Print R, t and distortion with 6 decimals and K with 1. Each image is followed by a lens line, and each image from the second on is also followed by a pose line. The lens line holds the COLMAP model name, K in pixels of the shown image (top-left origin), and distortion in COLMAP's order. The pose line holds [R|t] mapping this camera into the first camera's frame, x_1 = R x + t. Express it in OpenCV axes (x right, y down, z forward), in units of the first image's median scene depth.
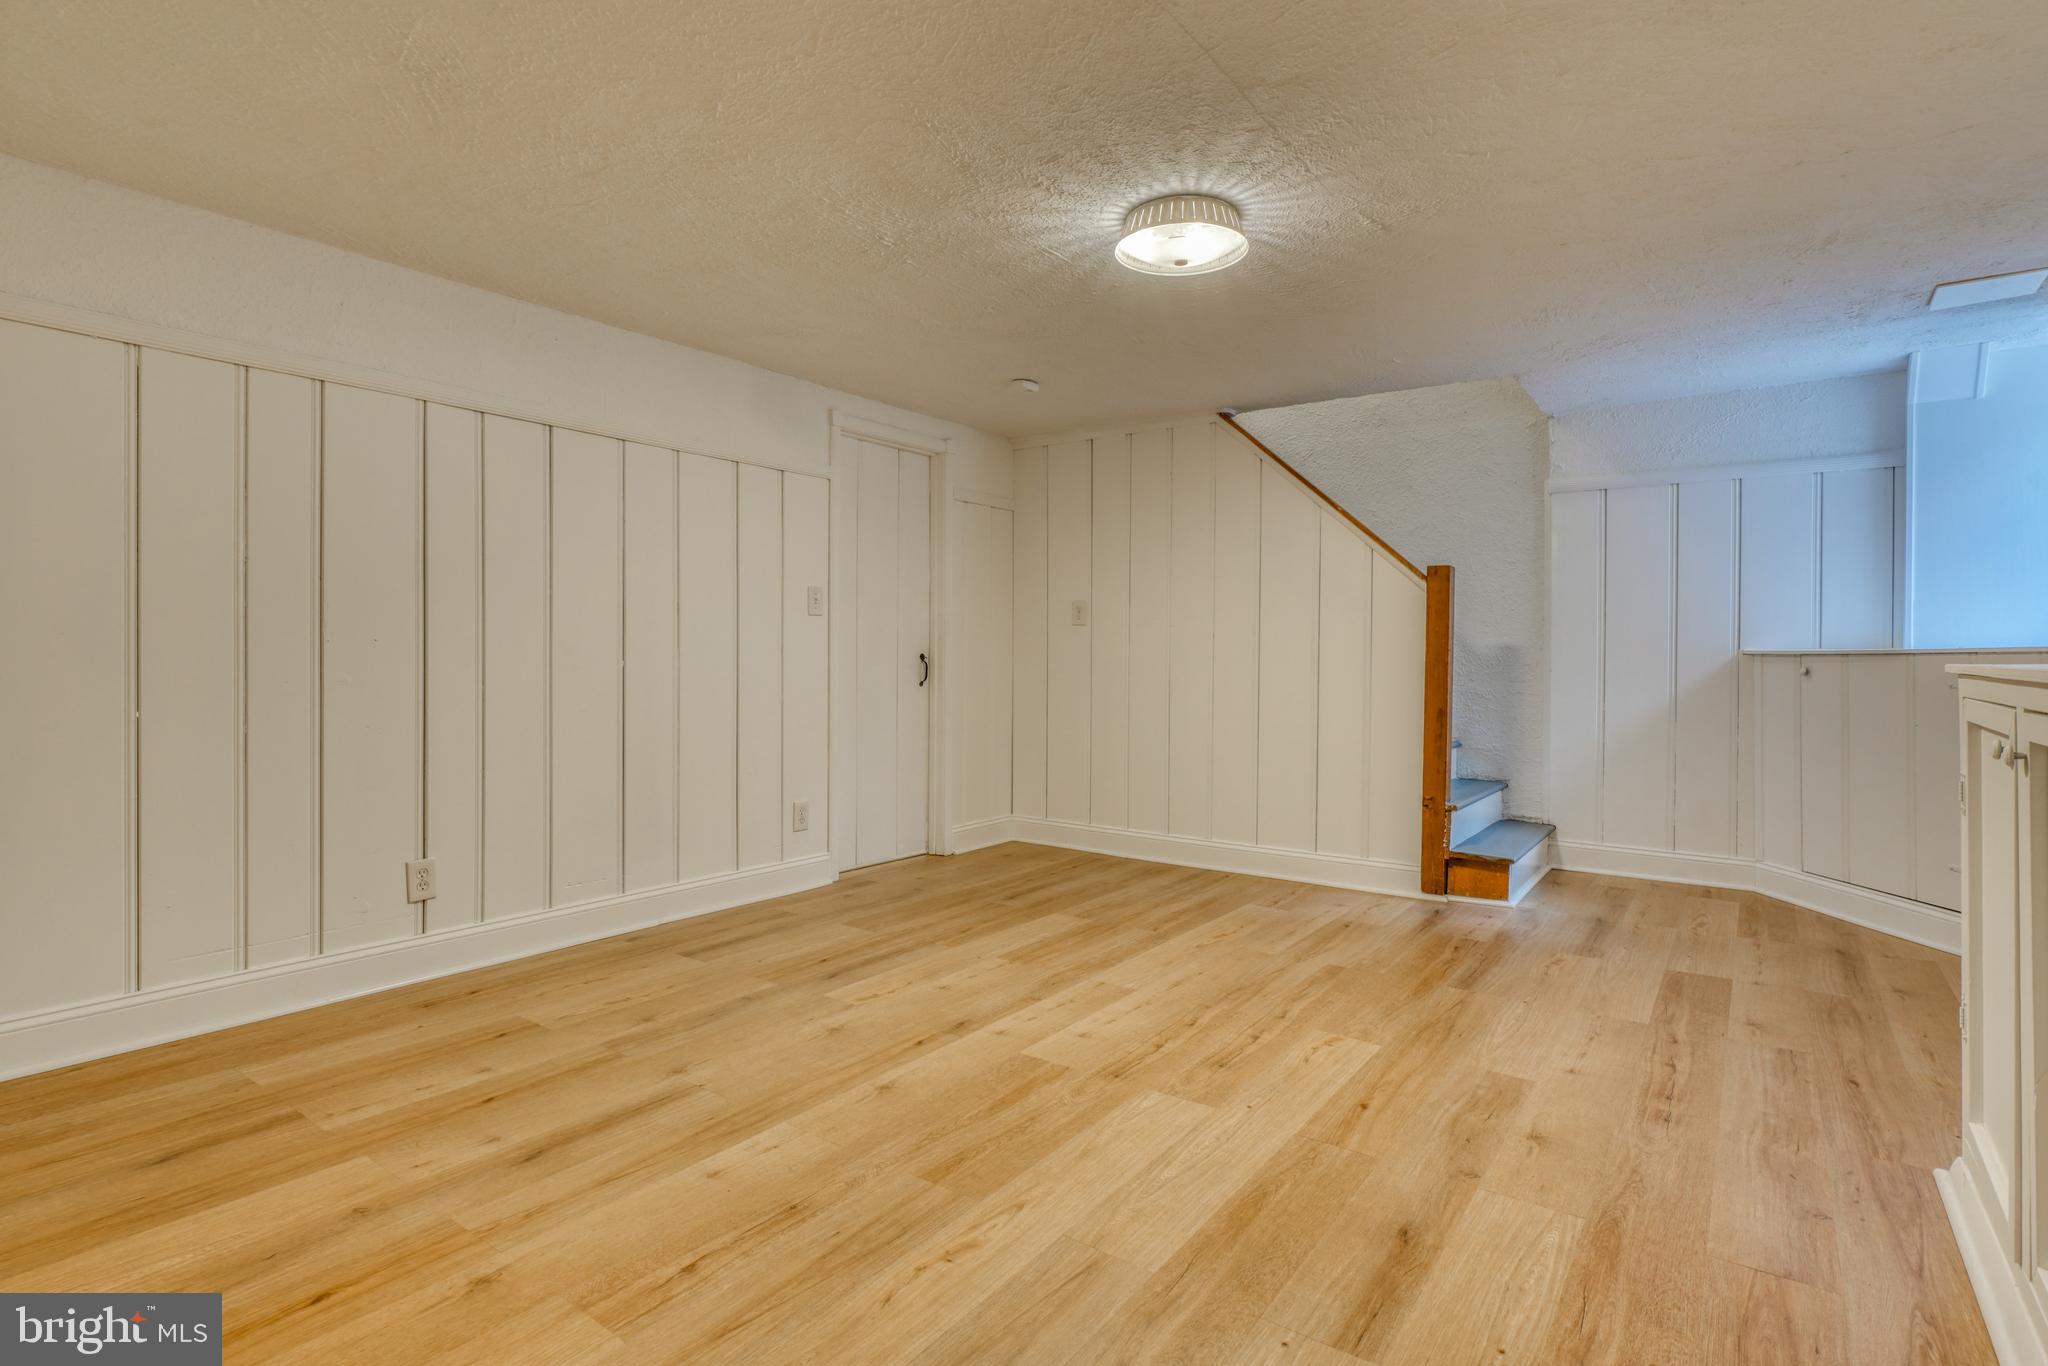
lens RADIAL K [[1029.7, 0, 1021.8], [0, 1029.7, 650.1], [0, 0, 1]] dist [-0.001879, 0.000524]
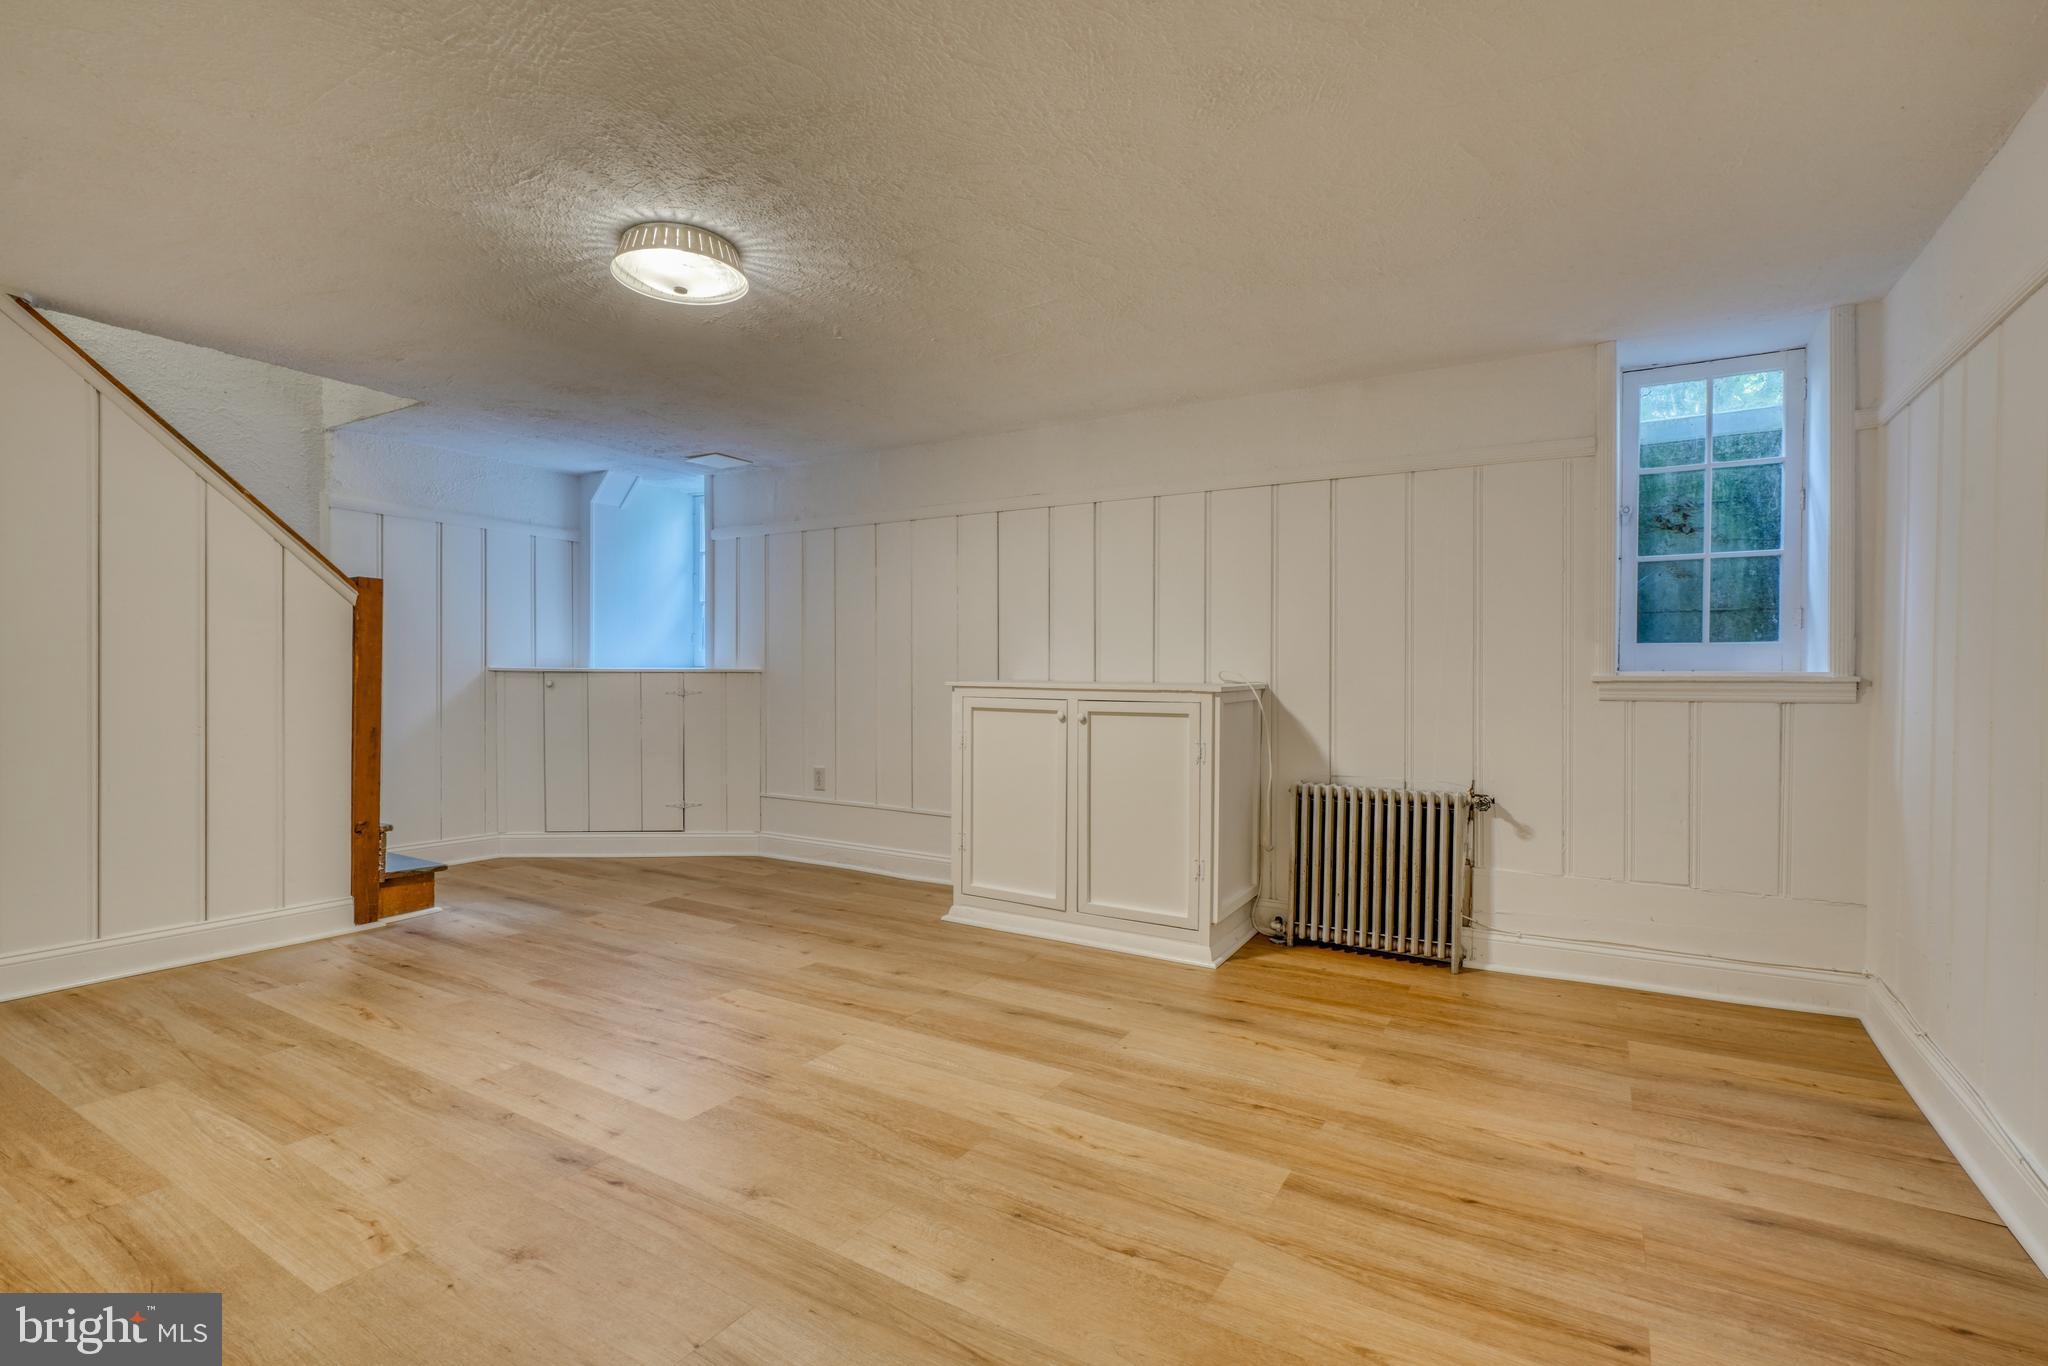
lens RADIAL K [[933.5, 0, 1021.8], [0, 933.5, 673.7], [0, 0, 1]] dist [-0.001730, 0.000450]
pose [[-0.075127, -0.000195, 0.997174, -0.737344], [-0.016970, 0.999855, -0.001083, -0.003248], [-0.997030, -0.017004, -0.075120, 0.682128]]
